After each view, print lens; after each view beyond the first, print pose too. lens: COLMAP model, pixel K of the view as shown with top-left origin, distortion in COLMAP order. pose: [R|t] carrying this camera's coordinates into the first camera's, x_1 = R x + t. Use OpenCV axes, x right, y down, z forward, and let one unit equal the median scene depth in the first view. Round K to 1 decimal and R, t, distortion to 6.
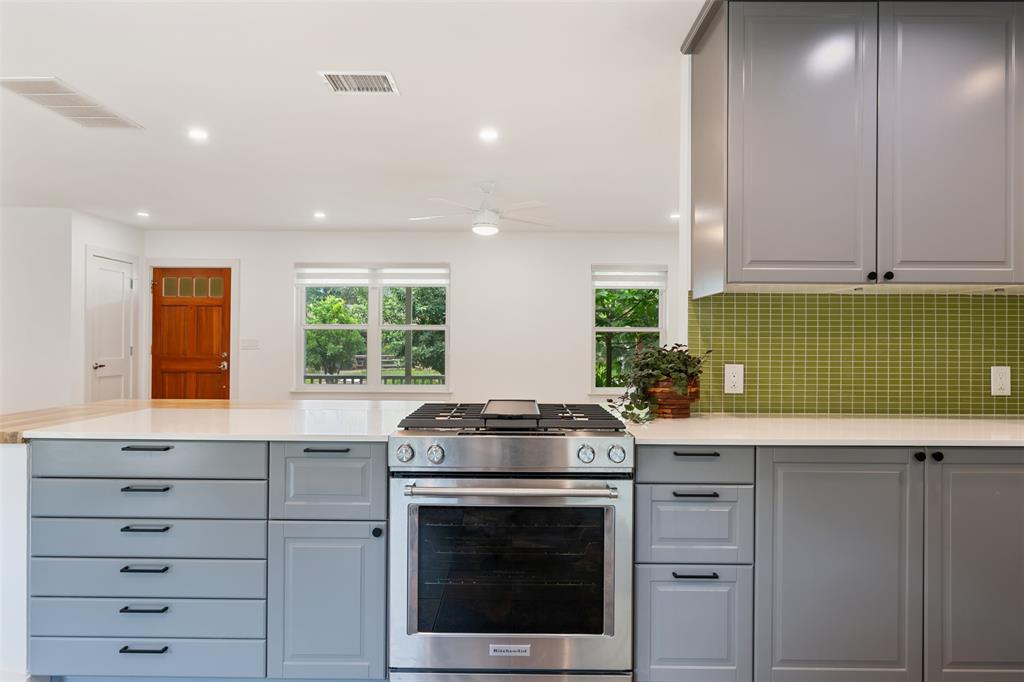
lens RADIAL K [[579.6, 0, 512.2], [0, 579.6, 342.2], [0, 0, 1]] dist [-0.001711, 0.000895]
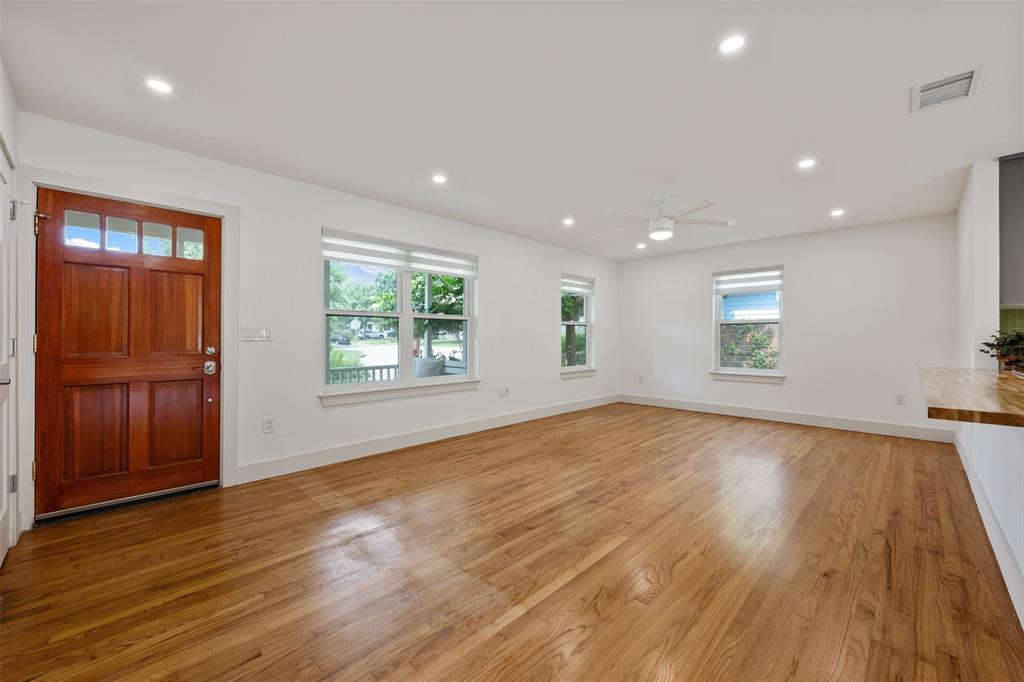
lens RADIAL K [[403.6, 0, 509.7], [0, 403.6, 335.0], [0, 0, 1]] dist [0.002247, -0.000903]
pose [[0.705047, -0.002138, 0.709158, -1.579880], [-0.000575, 0.999993, 0.003587, 0.006956], [-0.709161, -0.002936, 0.705041, 1.217827]]
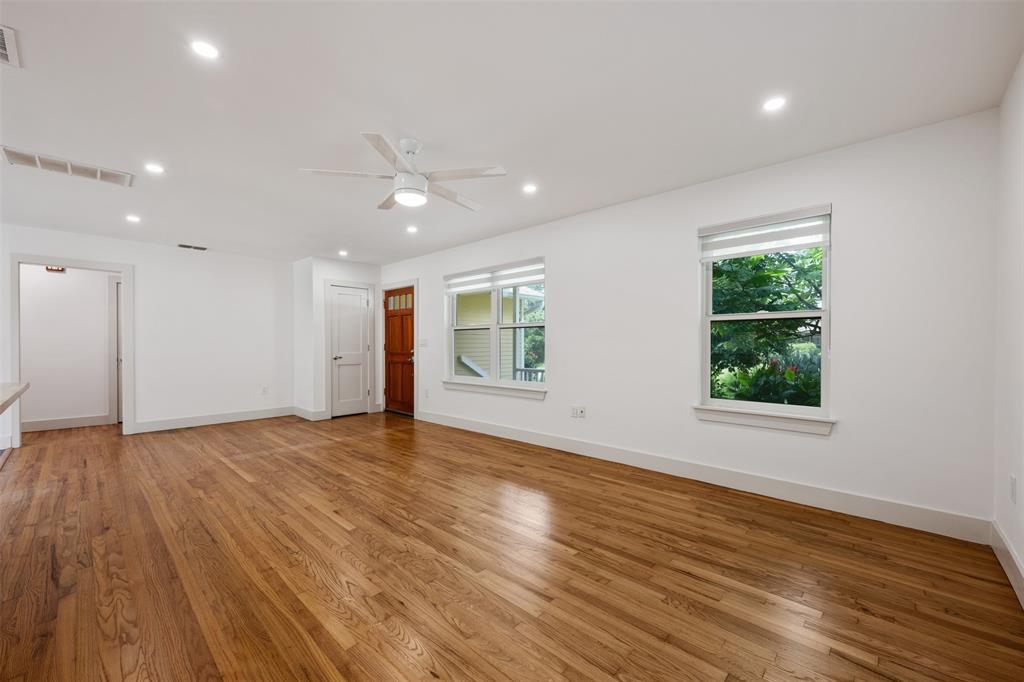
lens RADIAL K [[403.6, 0, 511.4], [0, 403.6, 346.7], [0, 0, 1]] dist [0.002247, -0.000903]
pose [[0.733578, -0.002040, -0.679602, 0.836090], [0.009695, 0.999925, 0.007464, 0.020006], [0.679536, -0.012064, 0.733543, 1.285214]]
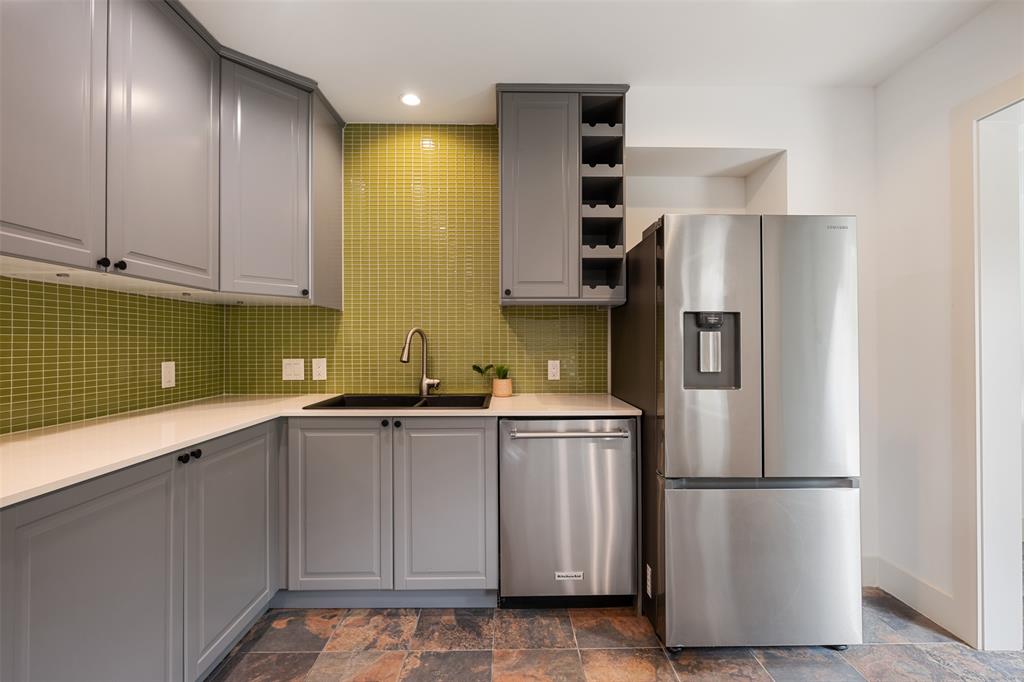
lens RADIAL K [[449.0, 0, 510.9], [0, 449.0, 341.7], [0, 0, 1]] dist [0.001979, 0.000447]
pose [[-0.013736, -0.003053, 0.999901, -0.039753], [-0.001830, 0.999994, 0.003028, -0.001171], [-0.999904, -0.001788, -0.013741, 0.345357]]
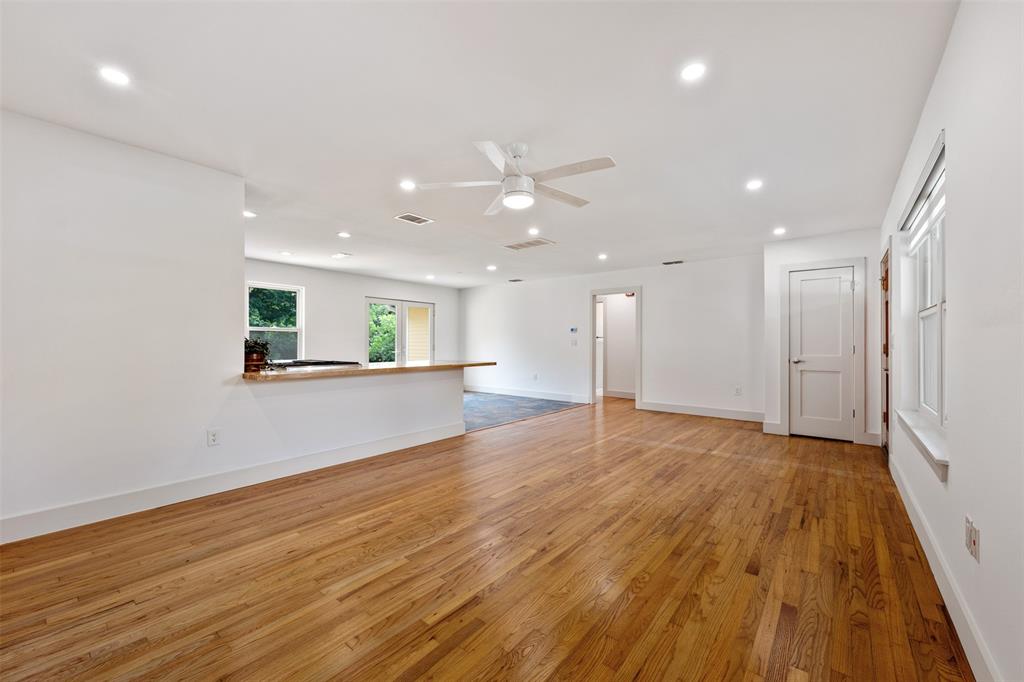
lens RADIAL K [[403.6, 0, 512.7], [0, 403.6, 340.5], [0, 0, 1]] dist [0.002247, -0.000903]
pose [[-0.623103, -0.013085, -0.782030, 0.772241], [-0.000351, 0.999865, -0.016450, 0.029460], [0.782140, -0.009976, -0.623023, 2.560054]]
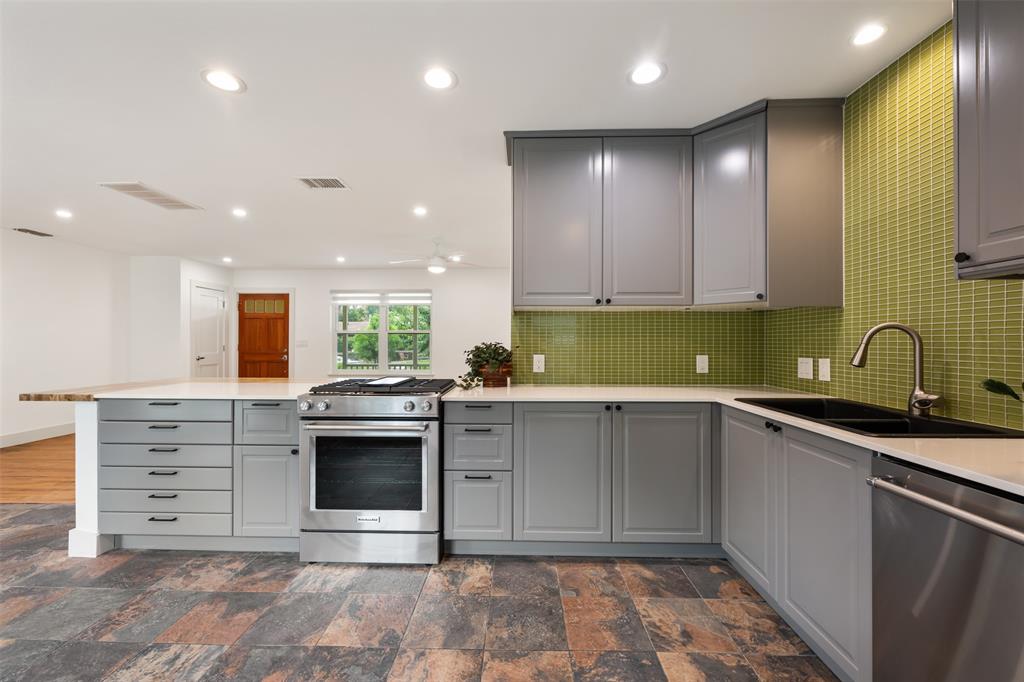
lens RADIAL K [[403.6, 0, 511.2], [0, 403.6, 342.1], [0, 0, 1]] dist [0.002247, -0.000903]
pose [[0.999790, -0.004630, -0.019975, 0.329036], [0.004672, 0.999987, 0.002093, -0.000179], [0.019965, -0.002186, 0.999798, -0.145411]]
